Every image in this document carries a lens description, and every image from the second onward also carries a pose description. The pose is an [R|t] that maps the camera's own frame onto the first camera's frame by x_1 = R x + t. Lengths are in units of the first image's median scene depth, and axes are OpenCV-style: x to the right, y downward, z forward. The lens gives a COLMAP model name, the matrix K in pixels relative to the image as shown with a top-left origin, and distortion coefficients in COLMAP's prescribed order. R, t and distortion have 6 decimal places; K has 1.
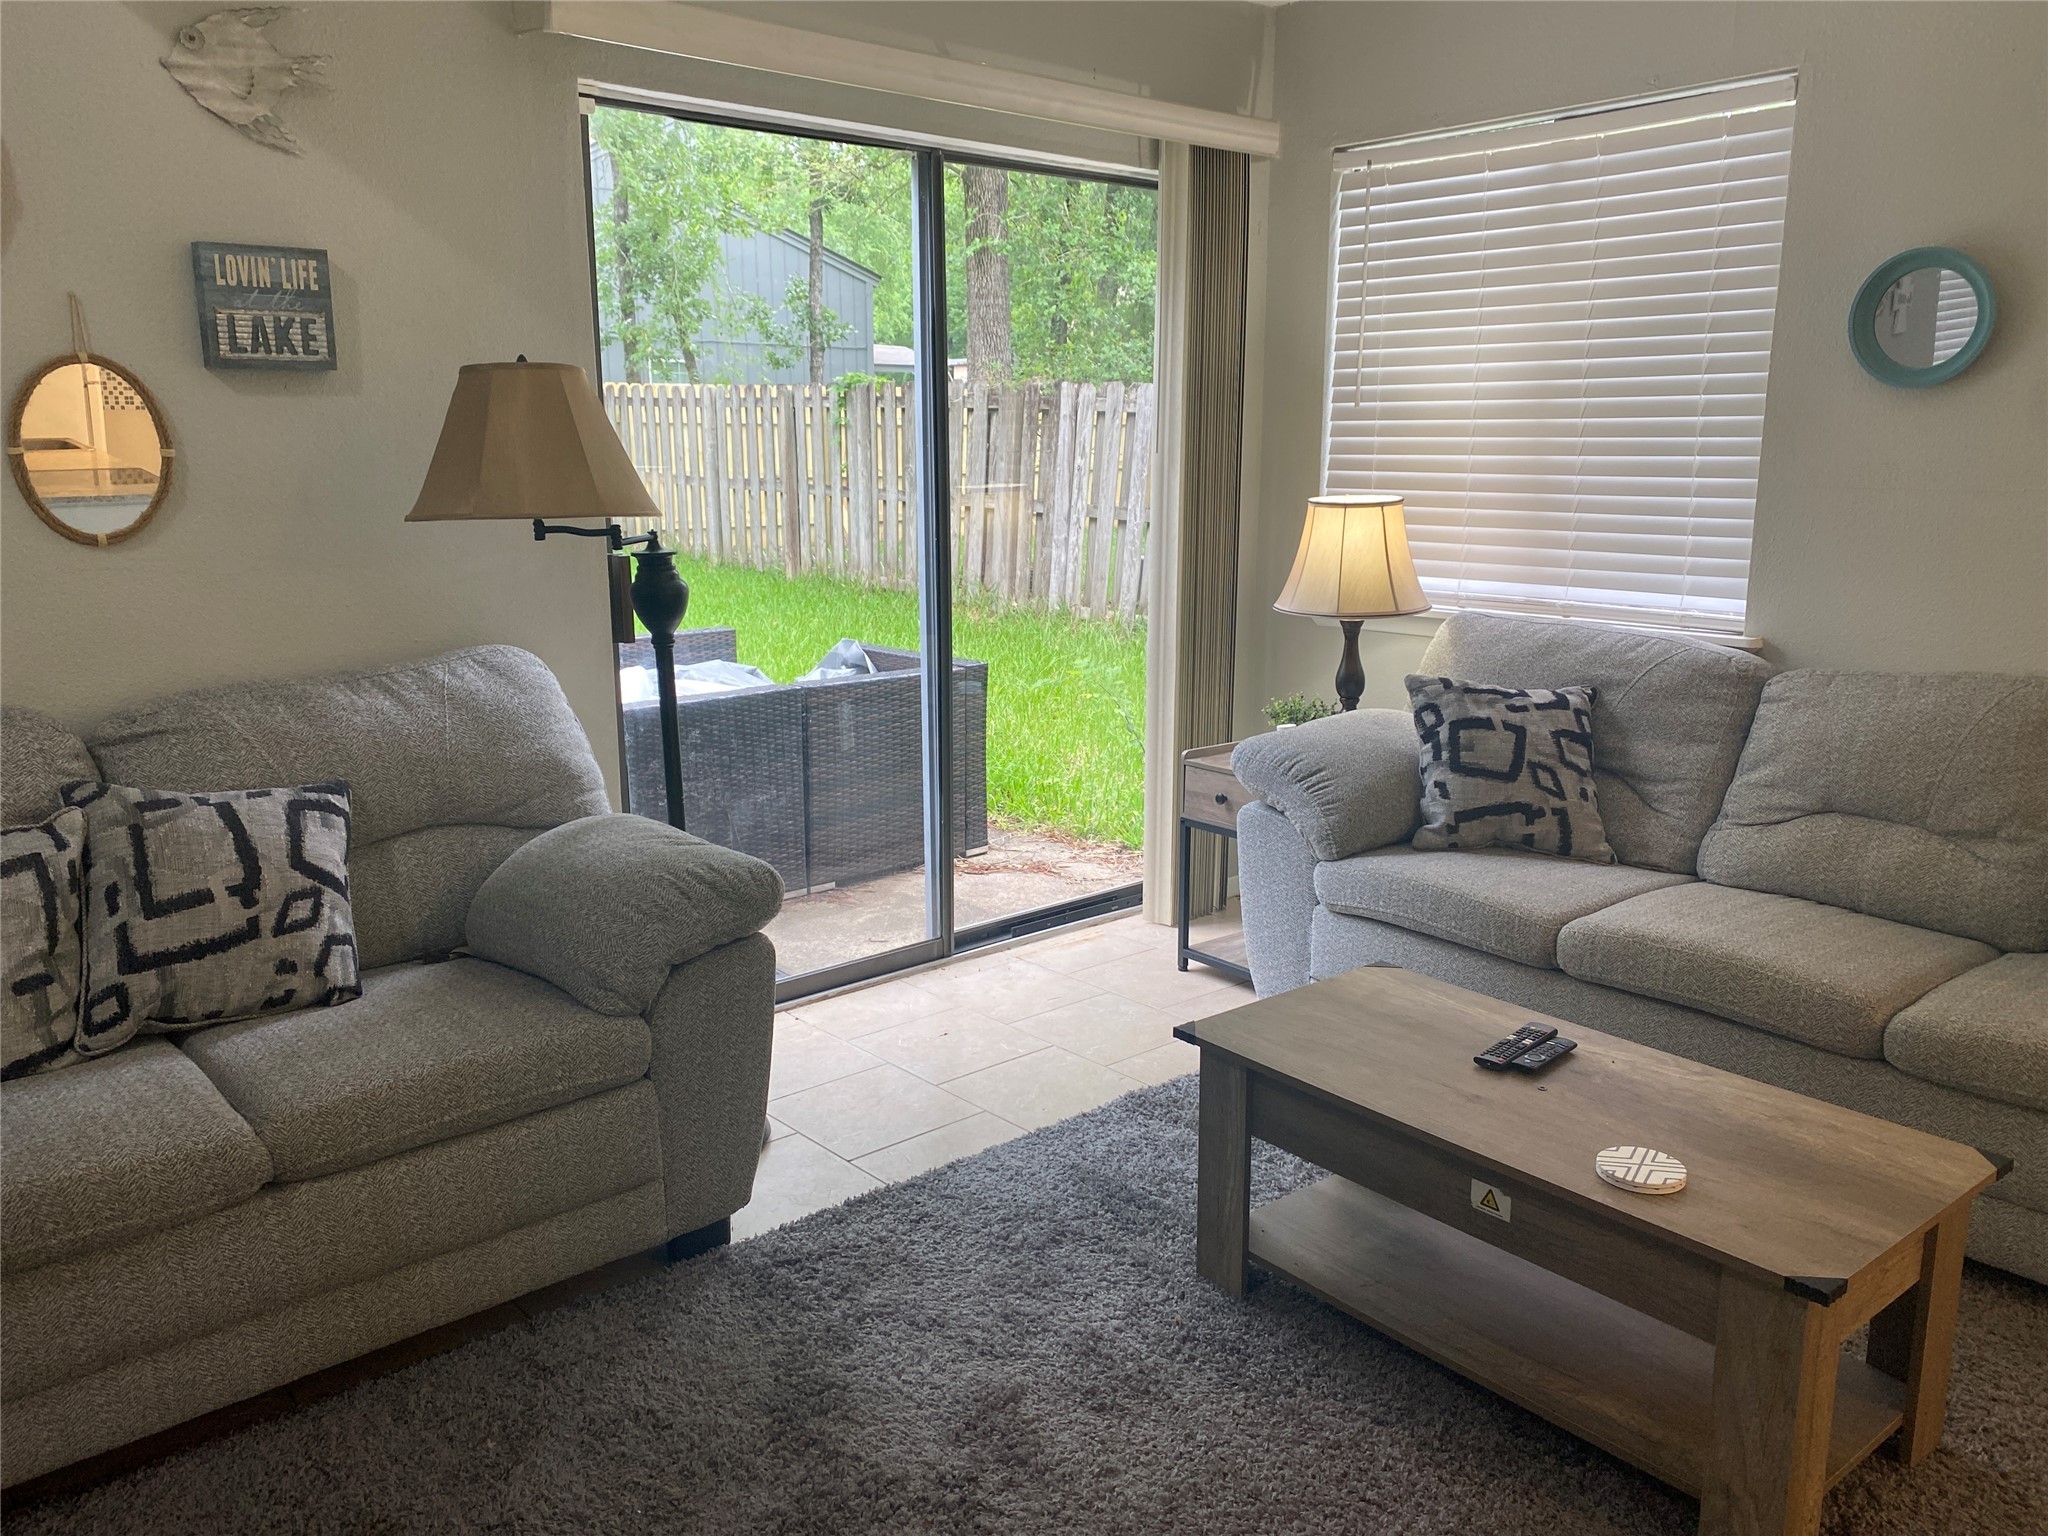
lens RADIAL K [[1563.6, 0, 1009.1], [0, 1563.6, 767.2], [0, 0, 1]] dist [0.037160, -0.049731]
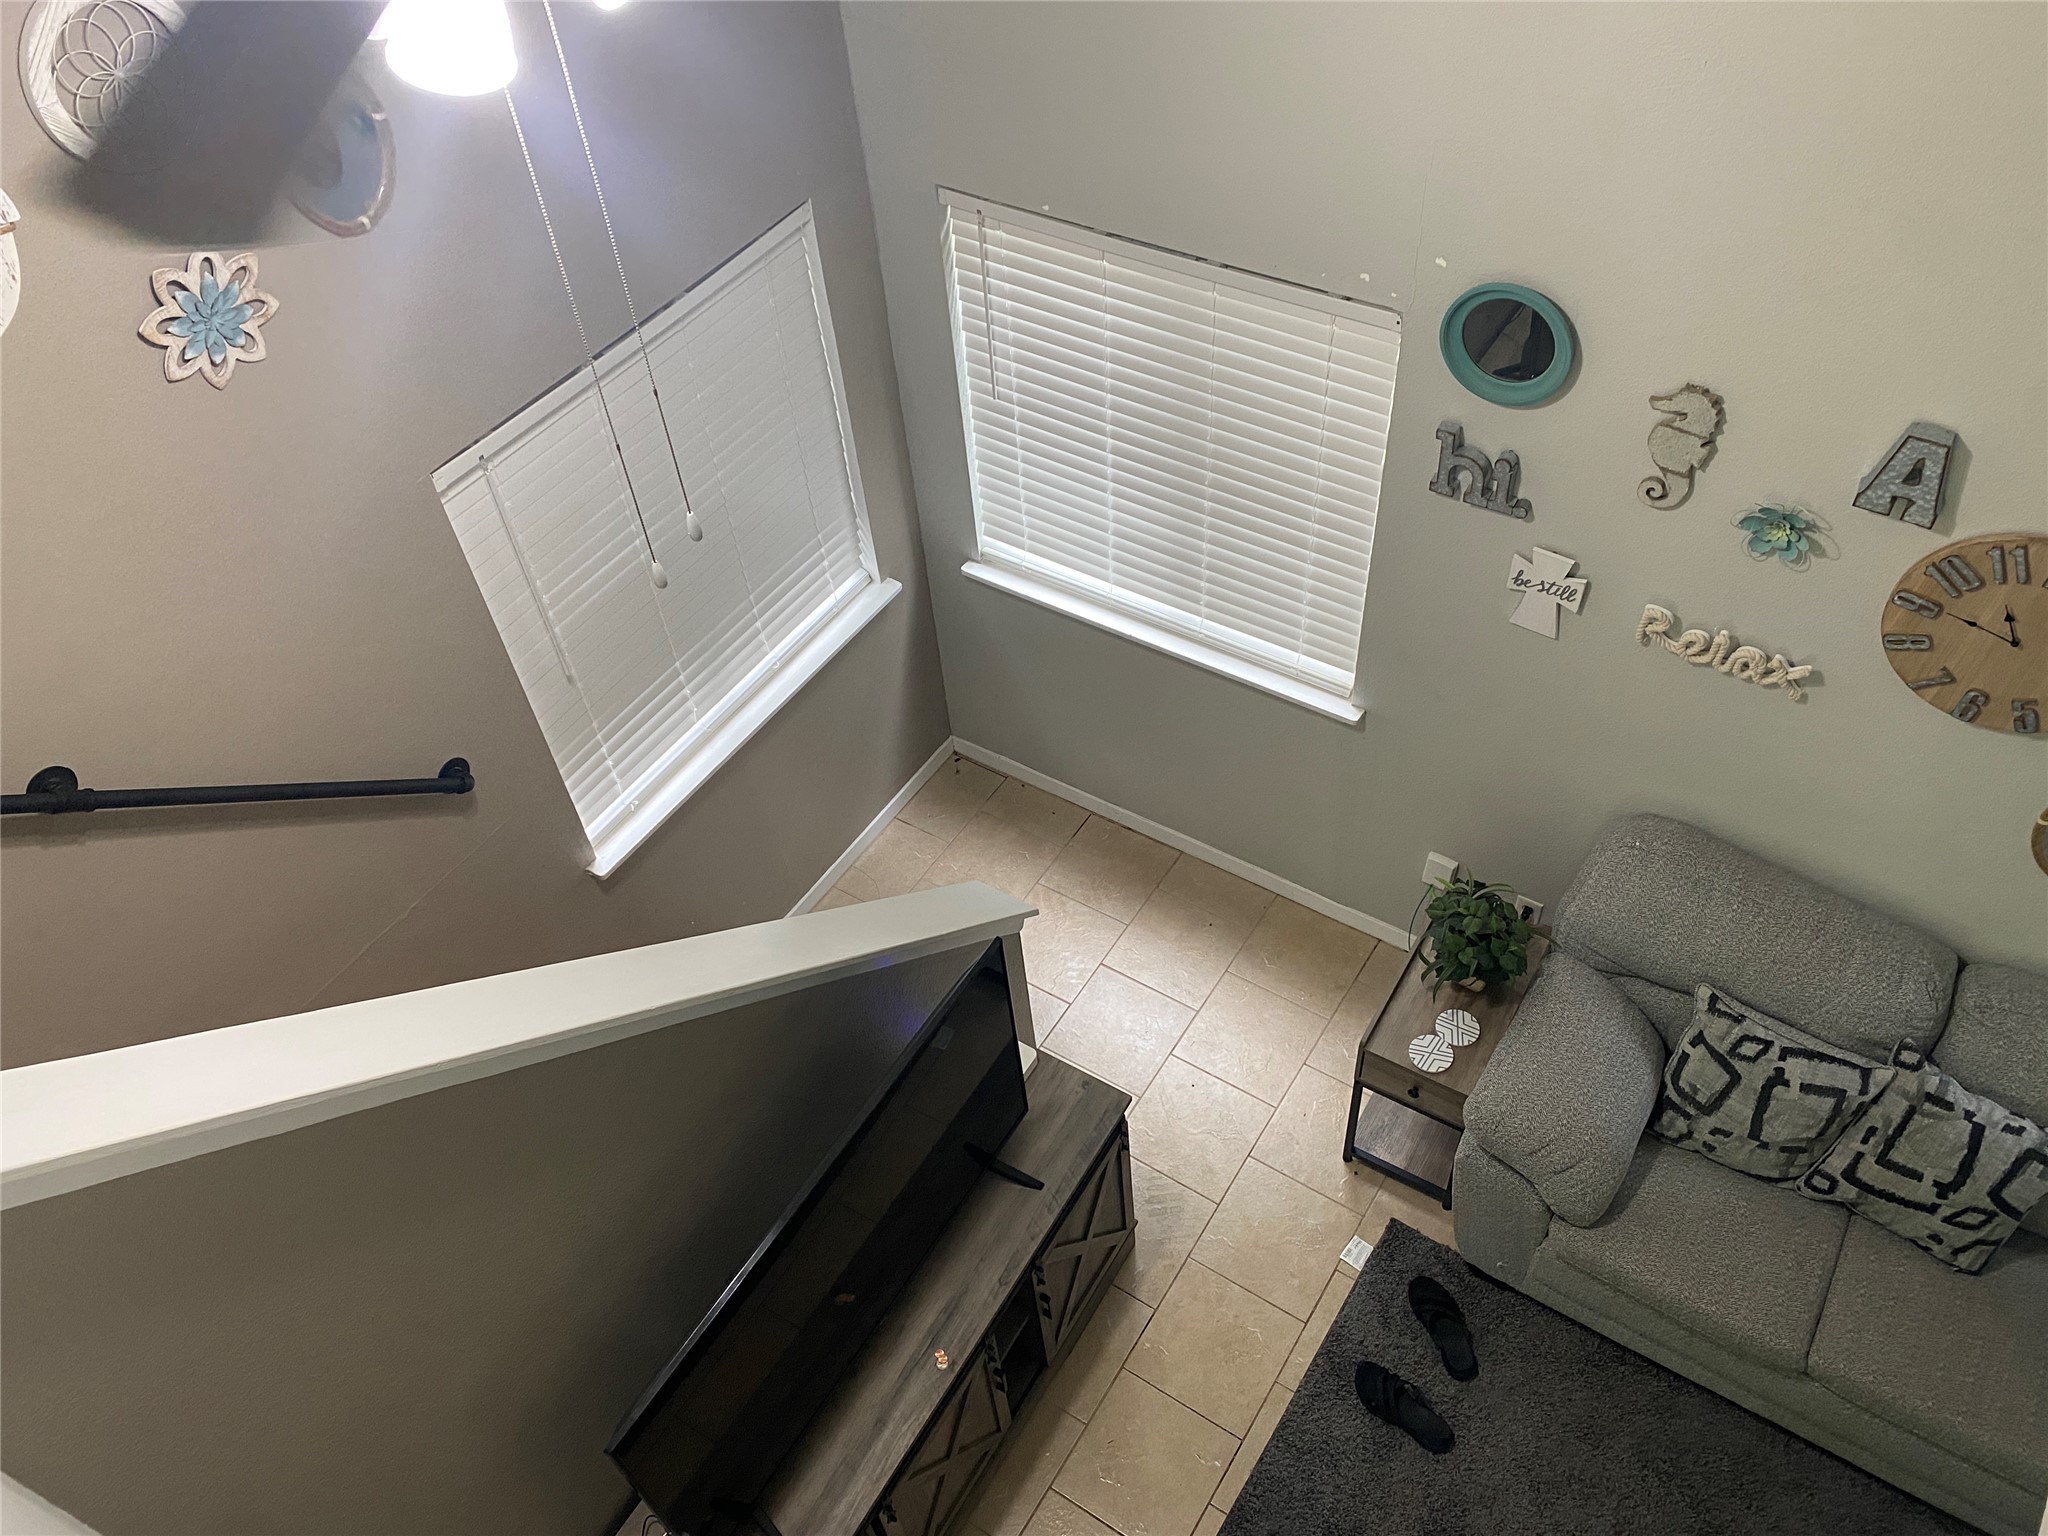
lens RADIAL K [[1563.6, 0, 1030.2], [0, 1563.6, 776.7], [0, 0, 1]] dist [0.037160, -0.049731]
pose [[0.286395, 0.716281, -0.636332, -0.067495], [-0.135633, 0.687774, 0.713141, -0.863191], [0.948463, -0.117933, 0.294127, -0.125399]]
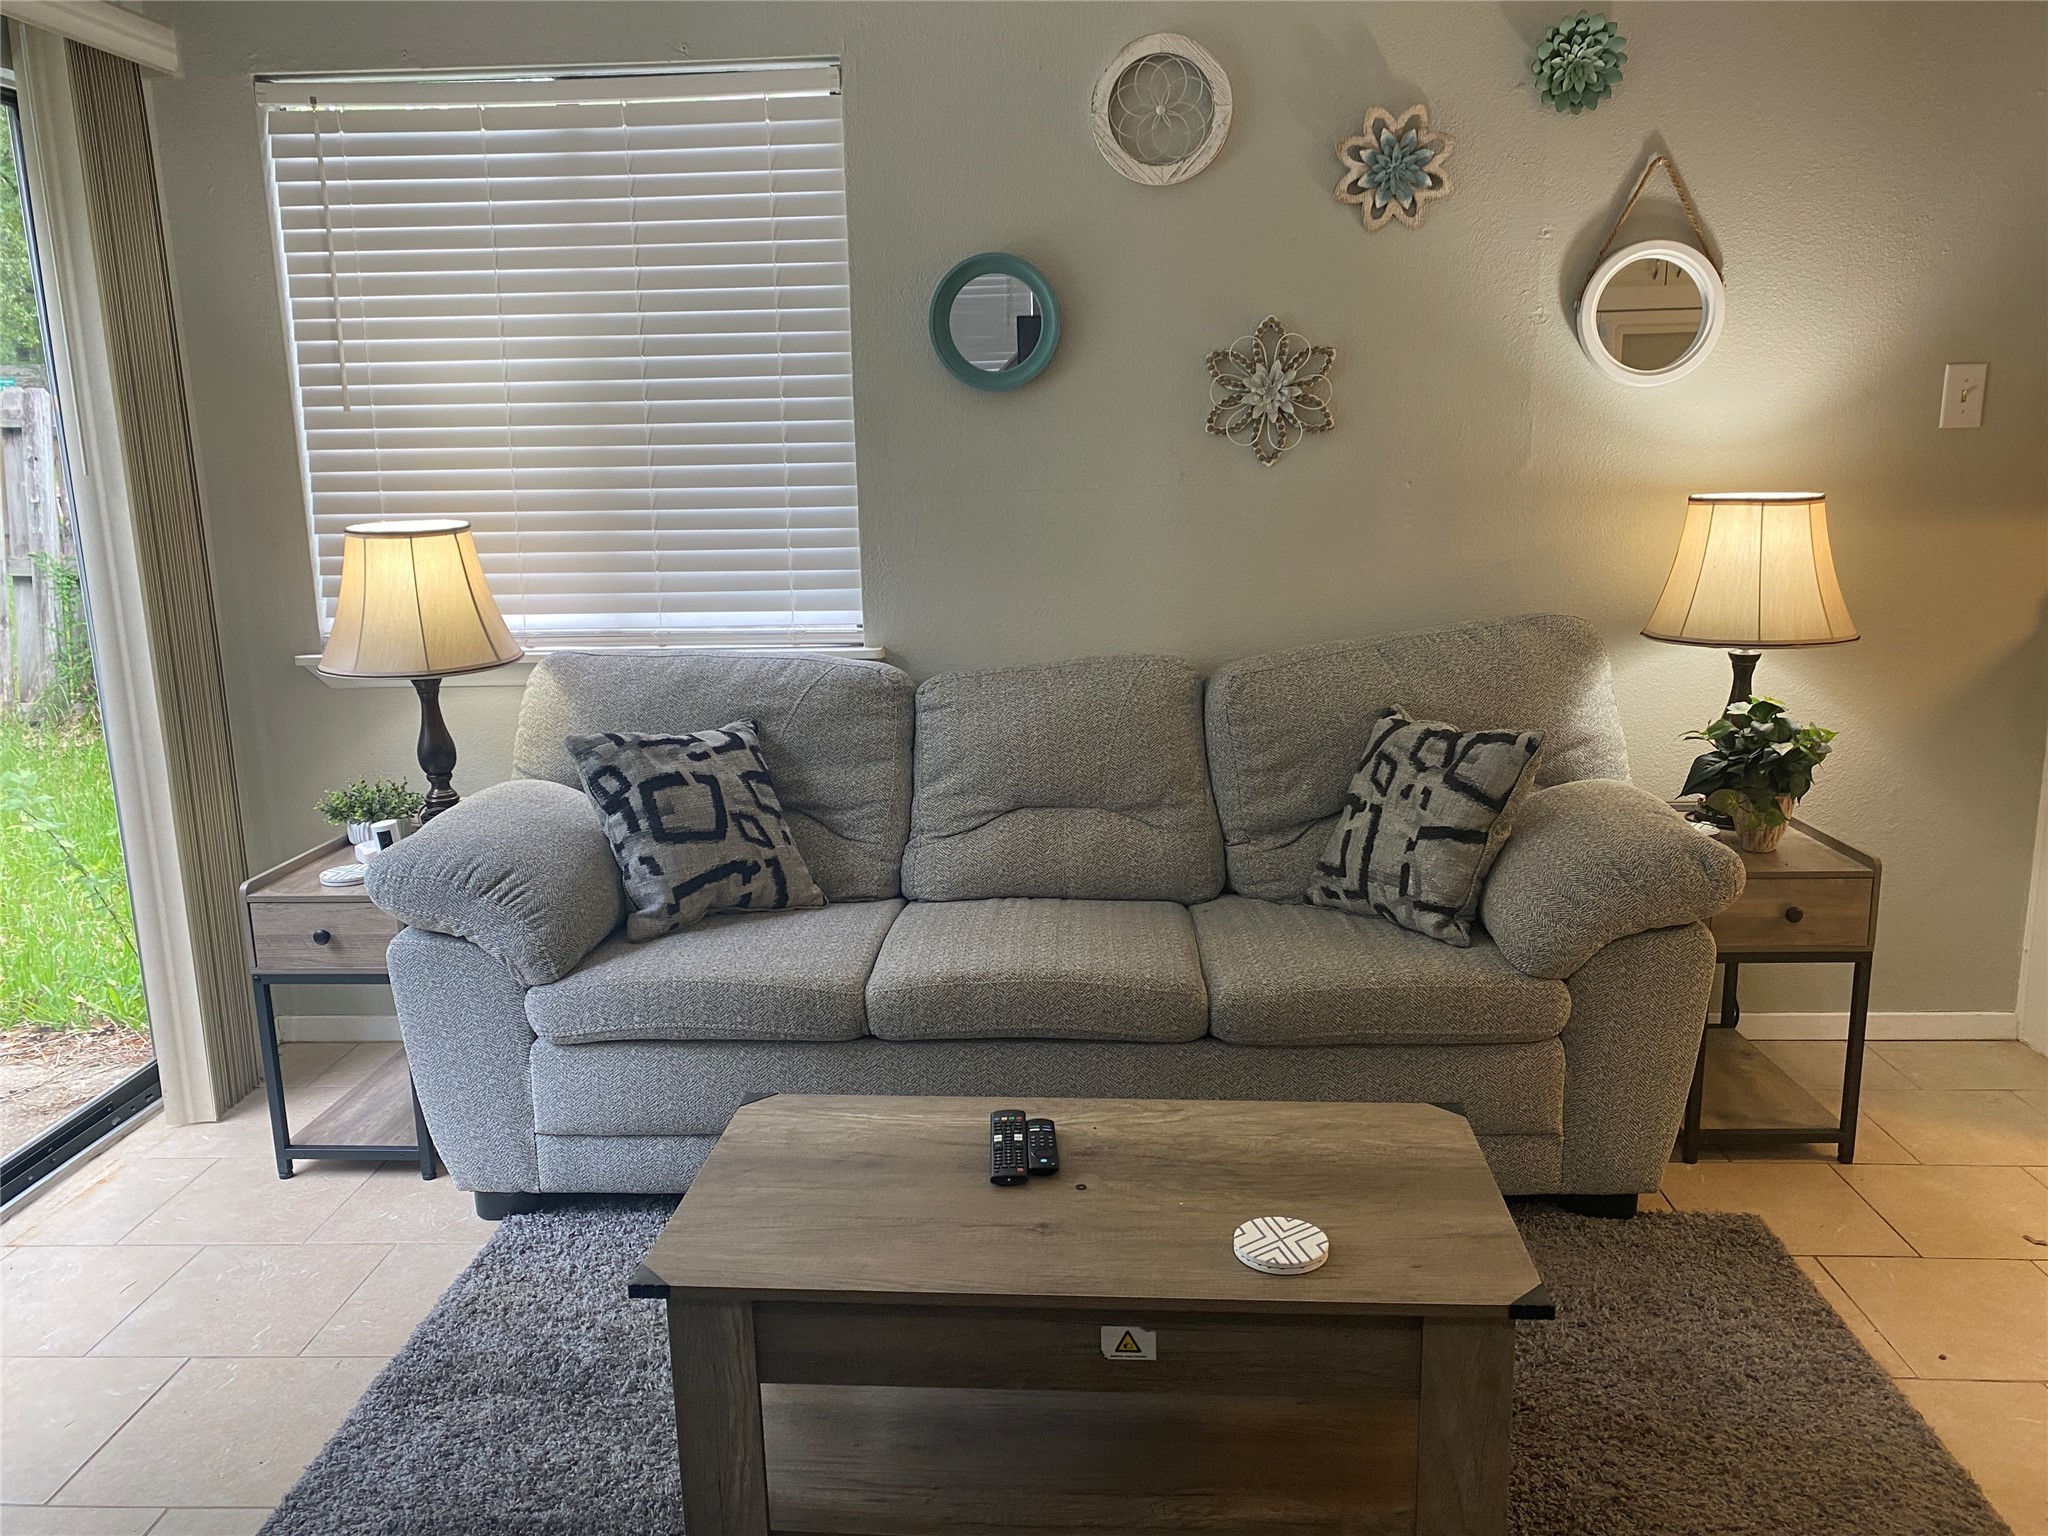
lens RADIAL K [[1563.6, 0, 1029.4], [0, 1563.6, 777.0], [0, 0, 1]] dist [0.037160, -0.049731]
pose [[0.683462, -0.168336, 0.710311, -0.195439], [0.169777, 0.983021, 0.069605, -0.063679], [-0.709968, 0.073022, 0.700438, 0.302321]]
